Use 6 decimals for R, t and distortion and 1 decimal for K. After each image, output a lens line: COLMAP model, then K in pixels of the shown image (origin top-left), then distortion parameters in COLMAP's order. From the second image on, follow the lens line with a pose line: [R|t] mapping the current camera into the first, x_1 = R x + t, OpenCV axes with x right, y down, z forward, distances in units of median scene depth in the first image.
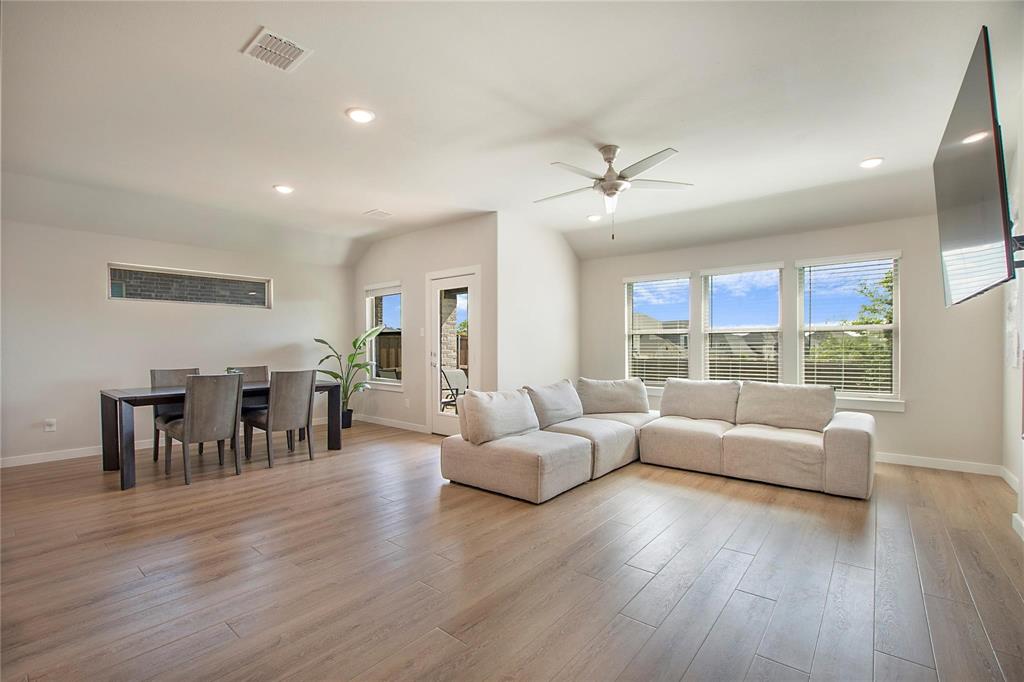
lens RADIAL K [[453.8, 0, 513.2], [0, 453.8, 349.1], [0, 0, 1]] dist [-0.030069, 0.004322]
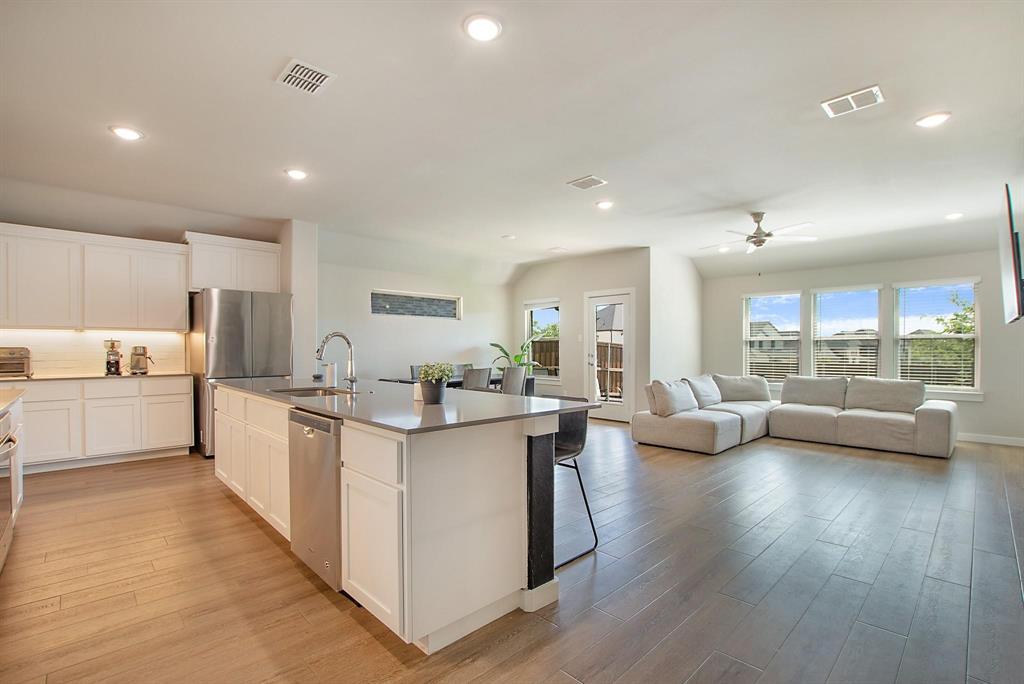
lens RADIAL K [[470.5, 0, 518.8], [0, 470.5, 350.3], [0, 0, 1]] dist [-0.028340, 0.002632]
pose [[0.994291, 0.003220, -0.106655, -0.288990], [-0.003540, 0.999990, -0.002813, 0.000723], [0.106645, 0.003175, 0.994292, -0.423764]]
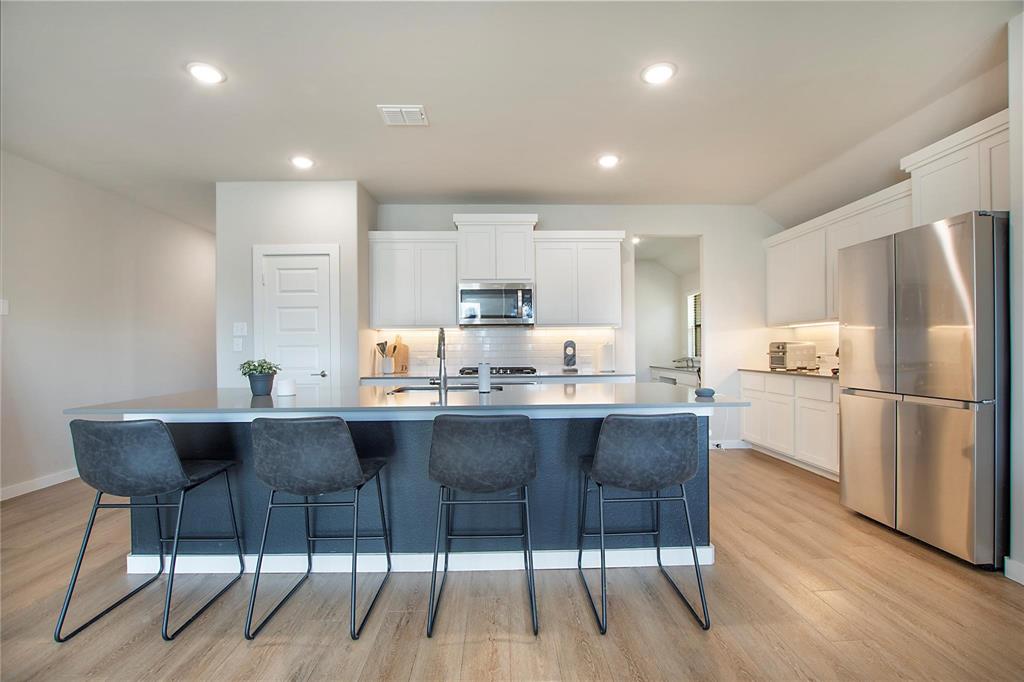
lens RADIAL K [[453.8, 0, 507.6], [0, 453.8, 345.8], [0, 0, 1]] dist [-0.030069, 0.004322]
pose [[-0.754584, 0.006319, -0.656173, -0.300503], [0.008784, 0.999961, -0.000472, -0.001577], [0.656144, -0.006120, -0.754611, 0.651725]]
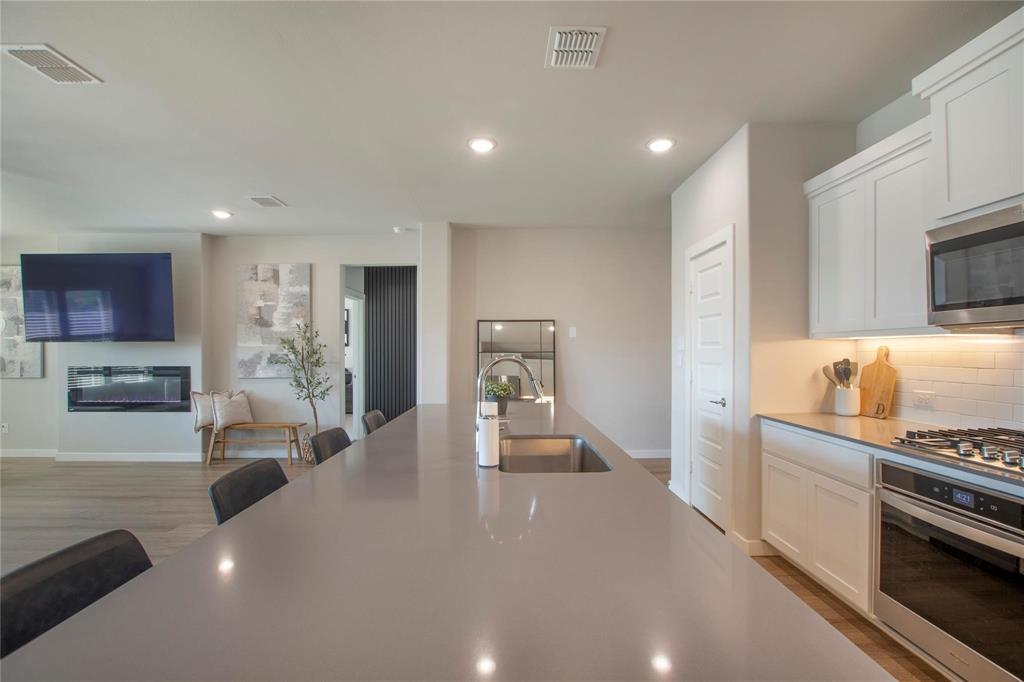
lens RADIAL K [[453.8, 0, 508.2], [0, 453.8, 351.2], [0, 0, 1]] dist [-0.030069, 0.004322]
pose [[-0.647266, 0.003292, 0.762257, -0.896790], [0.009588, 0.999947, 0.003823, -0.030080], [-0.762204, 0.009783, -0.647263, 0.423697]]
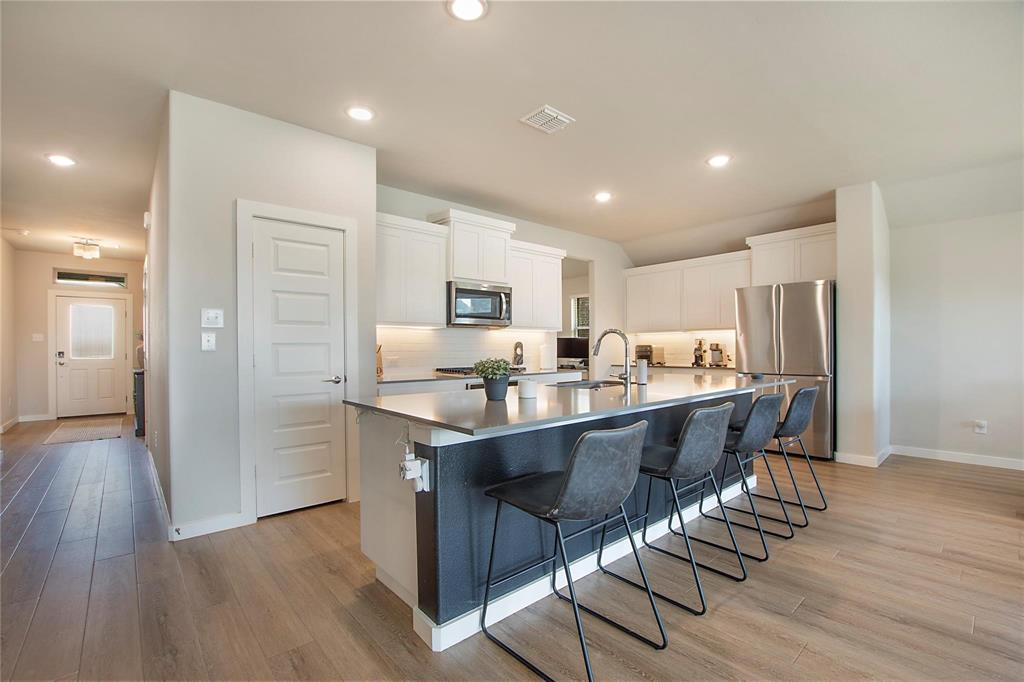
lens RADIAL K [[453.8, 0, 512.0], [0, 453.8, 348.3], [0, 0, 1]] dist [-0.030069, 0.004322]
pose [[-0.155063, 0.006019, -0.987886, 0.035654], [0.001433, 0.999982, 0.005868, -0.002819], [0.987904, -0.000506, -0.155069, 0.137678]]
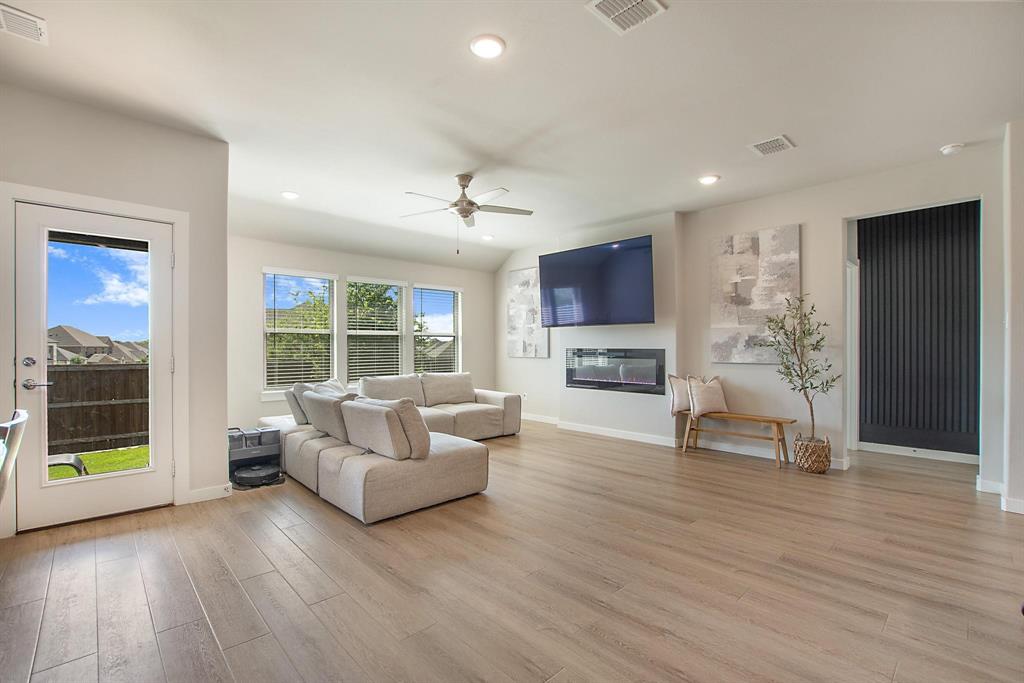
lens RADIAL K [[453.8, 0, 511.7], [0, 453.8, 349.5], [0, 0, 1]] dist [-0.030069, 0.004322]
pose [[0.119881, -0.004202, 0.992779, -0.688099], [0.004748, 0.999982, 0.003659, -0.000794], [-0.992777, 0.004275, 0.119899, 0.544209]]
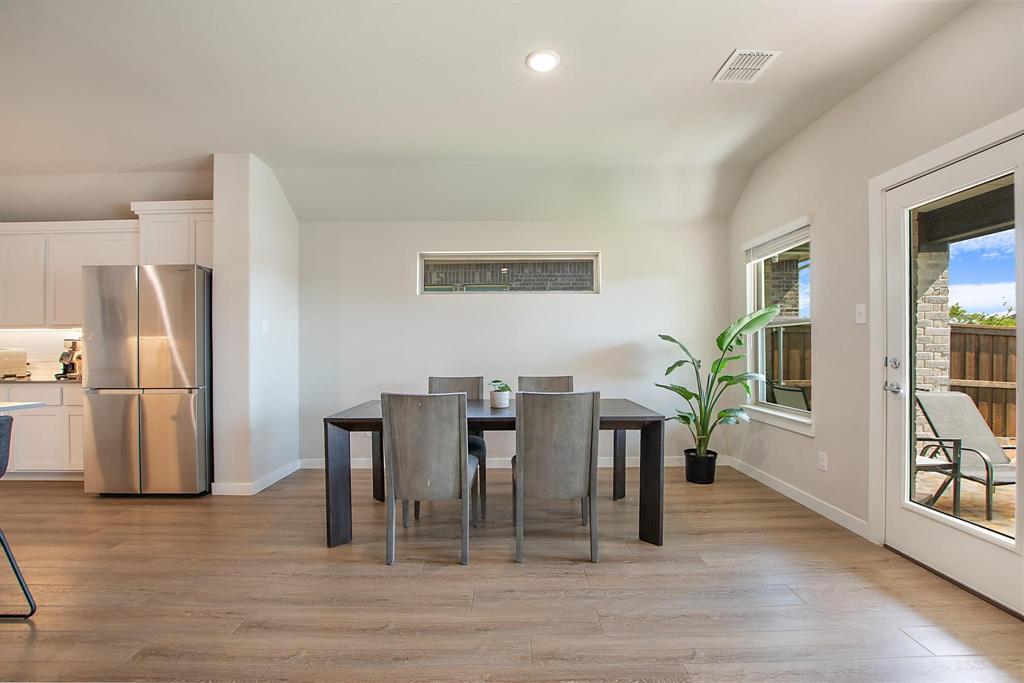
lens RADIAL K [[453.8, 0, 509.3], [0, 453.8, 353.1], [0, 0, 1]] dist [-0.030069, 0.004322]
pose [[0.634762, 0.005288, -0.772689, -0.099542], [-0.000714, 0.999980, 0.006257, -0.000685], [0.772707, -0.003420, 0.634754, 0.560061]]
